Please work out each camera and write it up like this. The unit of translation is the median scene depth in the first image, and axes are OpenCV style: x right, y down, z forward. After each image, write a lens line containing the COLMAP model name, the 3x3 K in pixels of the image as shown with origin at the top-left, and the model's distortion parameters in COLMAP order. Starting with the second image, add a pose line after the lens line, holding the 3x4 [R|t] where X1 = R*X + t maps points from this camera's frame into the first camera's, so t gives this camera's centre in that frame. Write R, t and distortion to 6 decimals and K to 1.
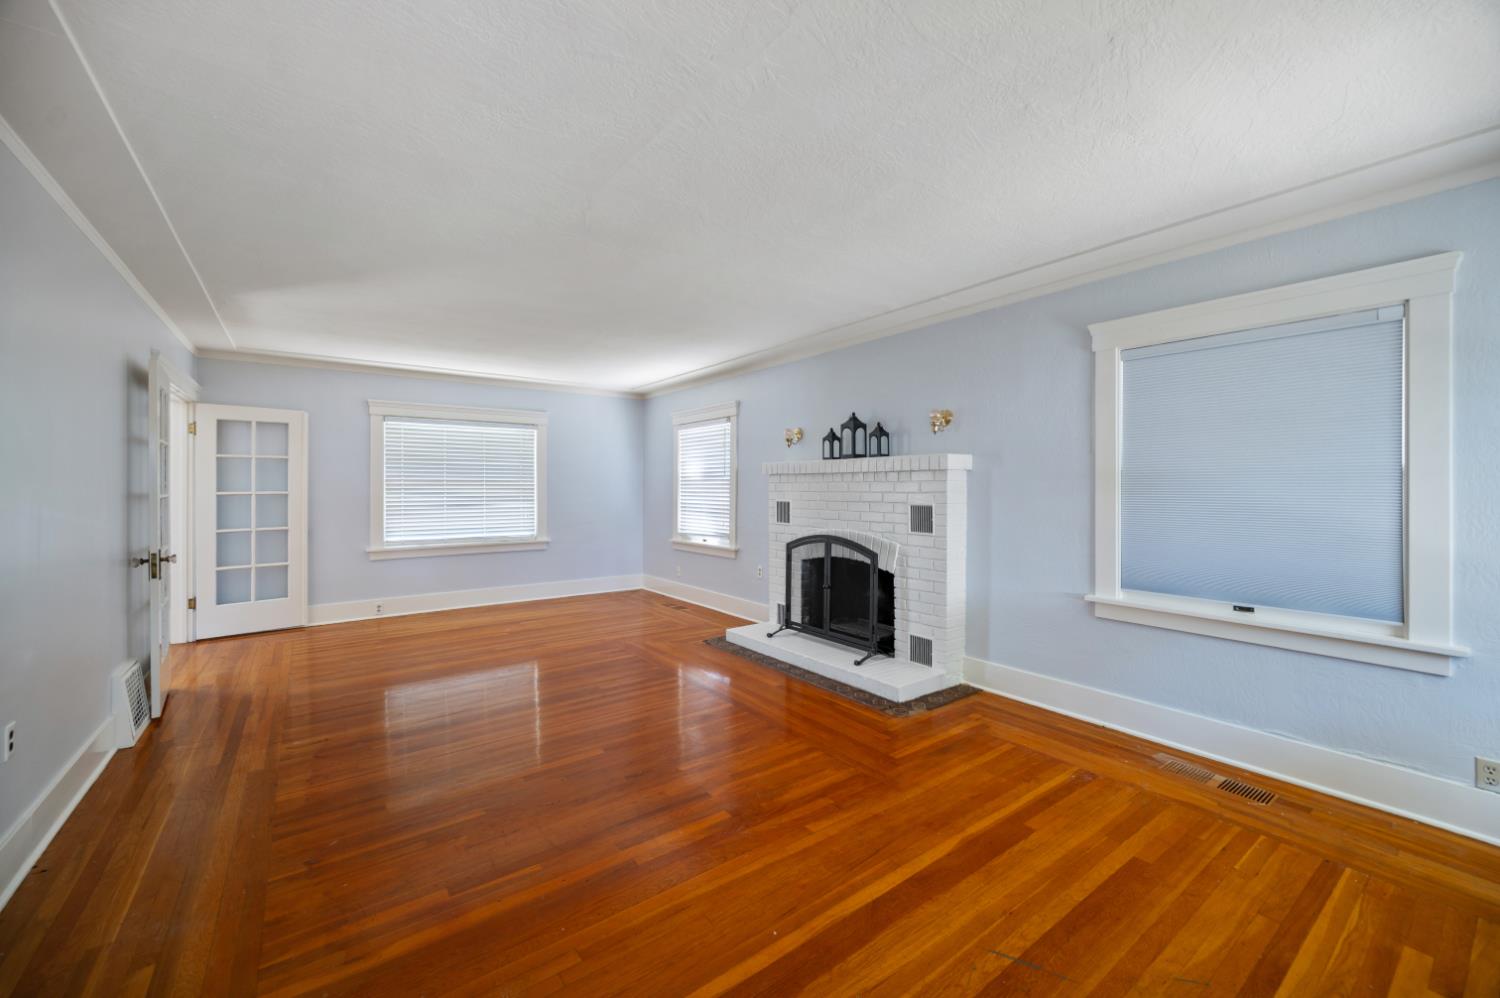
lens RADIAL K [[598.2, 0, 752.1], [0, 598.2, 483.4], [0, 0, 1]] dist [-0.000167, -0.000161]
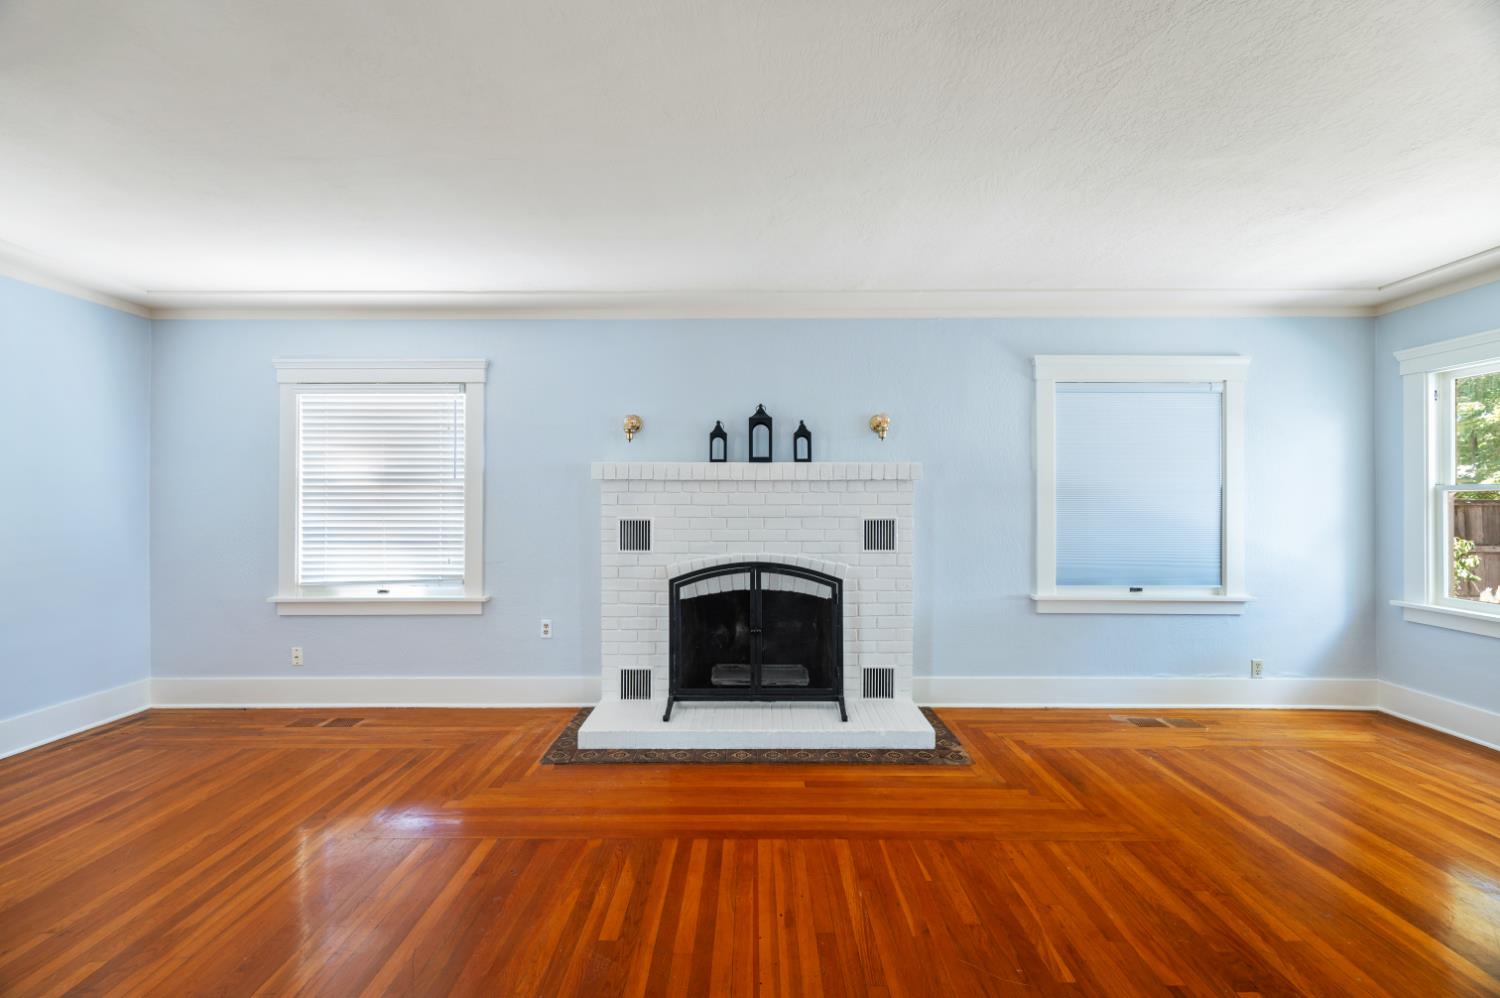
lens RADIAL K [[592.4, 0, 749.3], [0, 592.4, 496.1], [0, 0, 1]] dist [0.000343, 0.000088]
pose [[0.600635, 0.003455, 0.799516, -0.485387], [-0.004969, 0.999987, -0.000588, 0.003200], [-0.799508, -0.003620, 0.600645, 0.566856]]
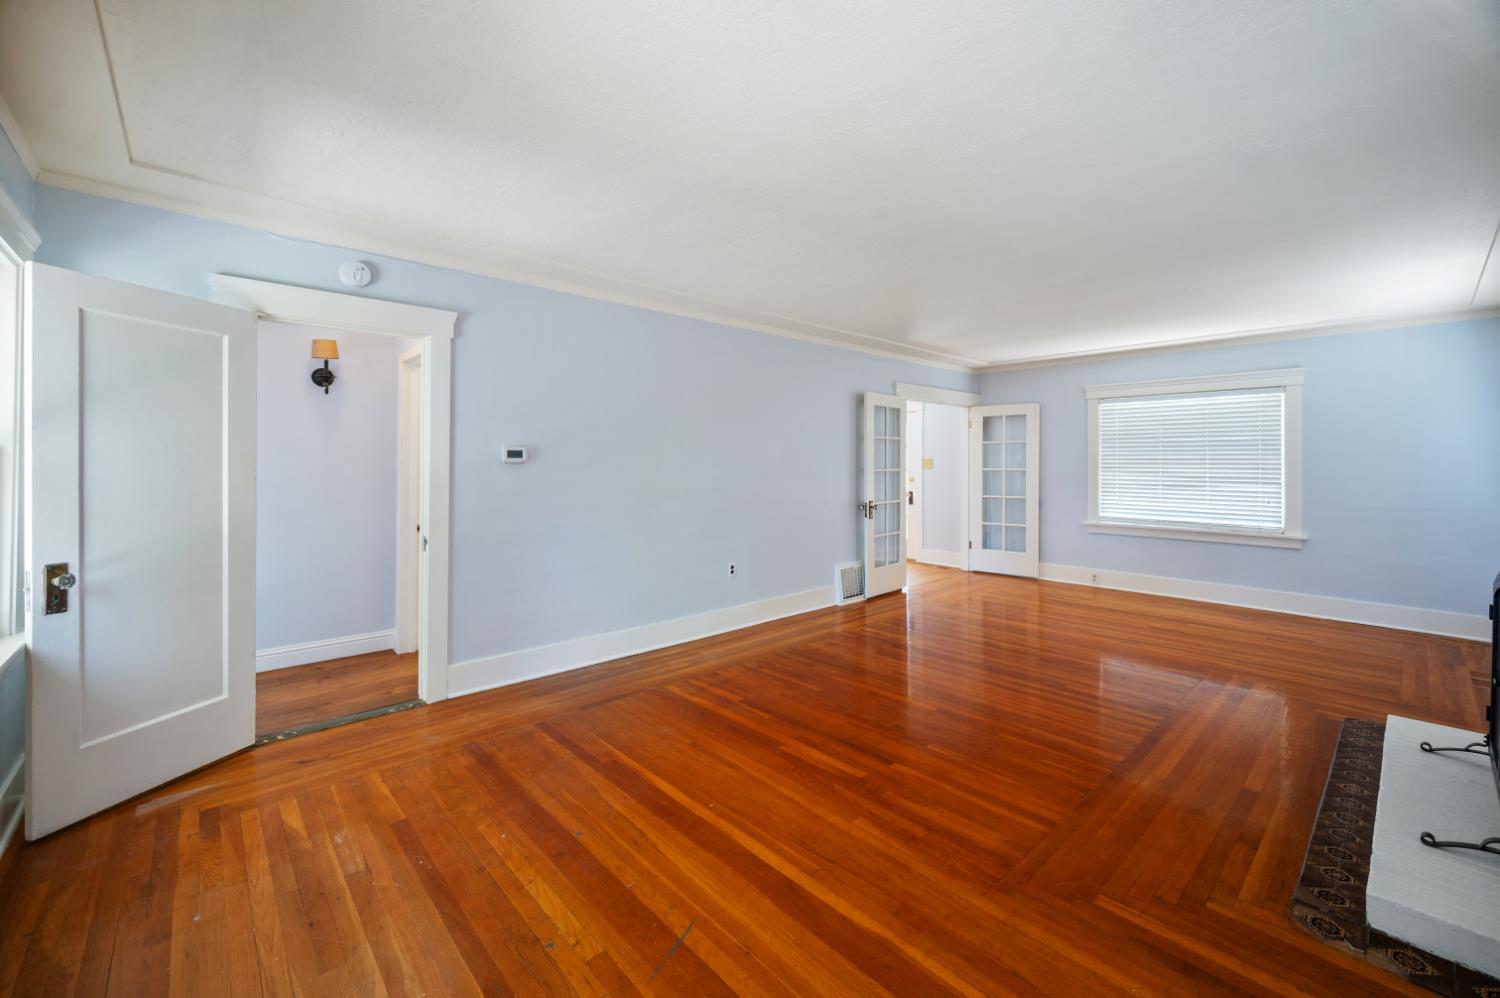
lens RADIAL K [[602.6, 0, 754.6], [0, 602.6, 463.8], [0, 0, 1]] dist [-0.000416, 0.000044]
pose [[0.106175, 0.001799, -0.994346, 0.538775], [0.002563, 0.999995, 0.002083, -0.001187], [0.994344, -0.002770, 0.106169, 0.376506]]
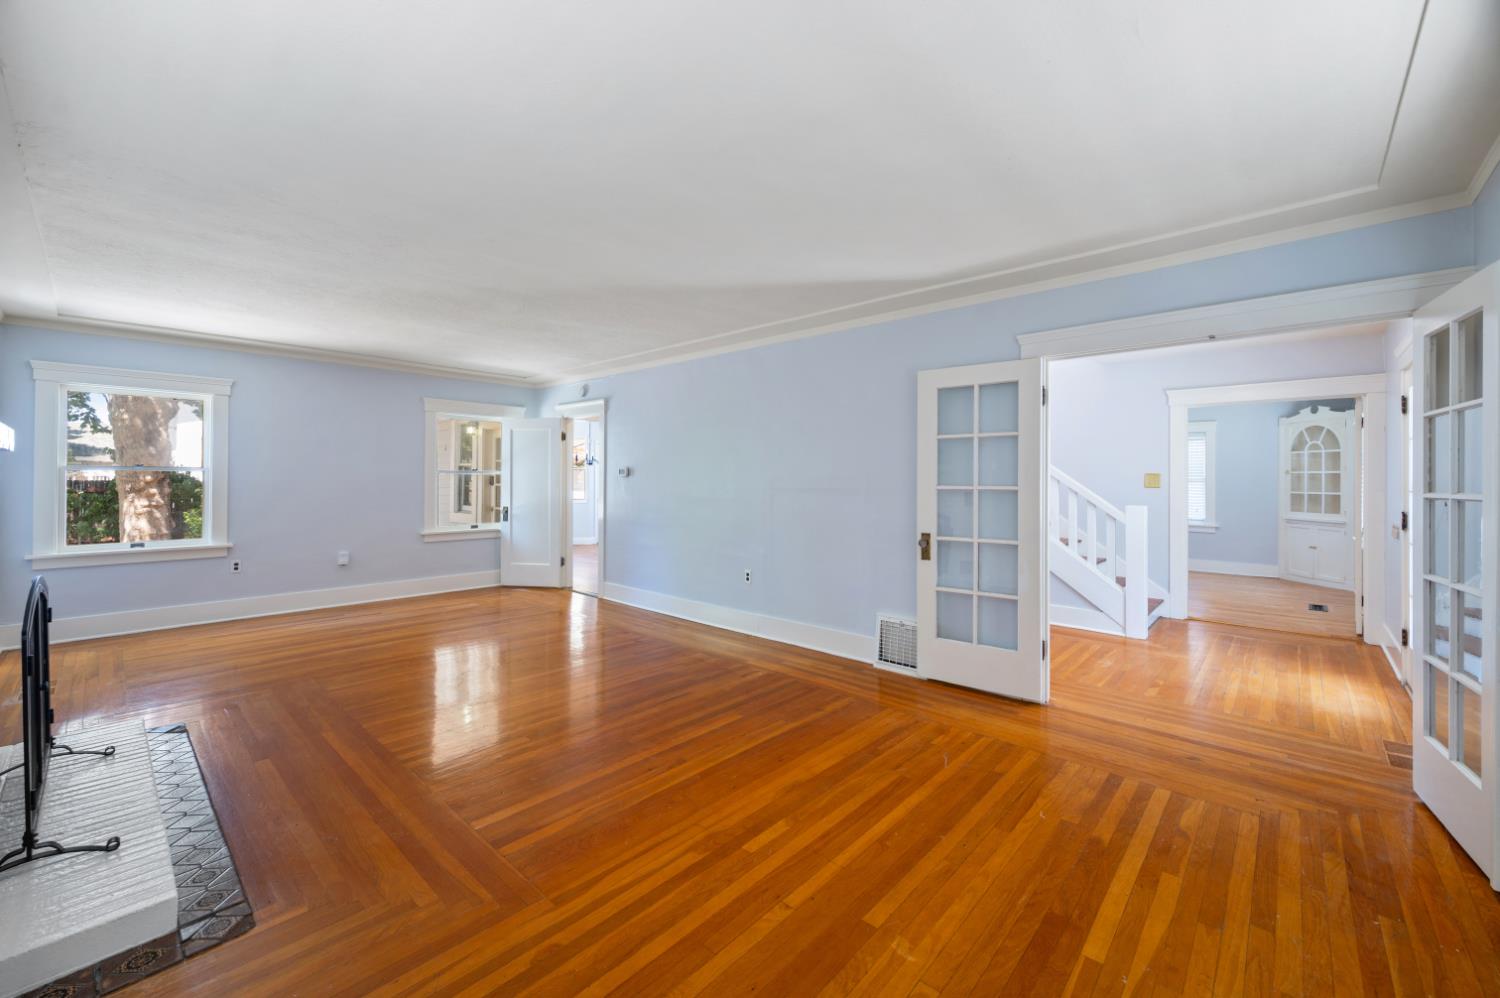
lens RADIAL K [[598.2, 0, 752.1], [0, 598.2, 483.4], [0, 0, 1]] dist [-0.000167, -0.000161]
pose [[-0.980777, -0.001782, -0.195124, -0.340659], [-0.002538, 0.999990, 0.003625, 0.007407], [0.195116, 0.004050, -0.980772, 1.599233]]
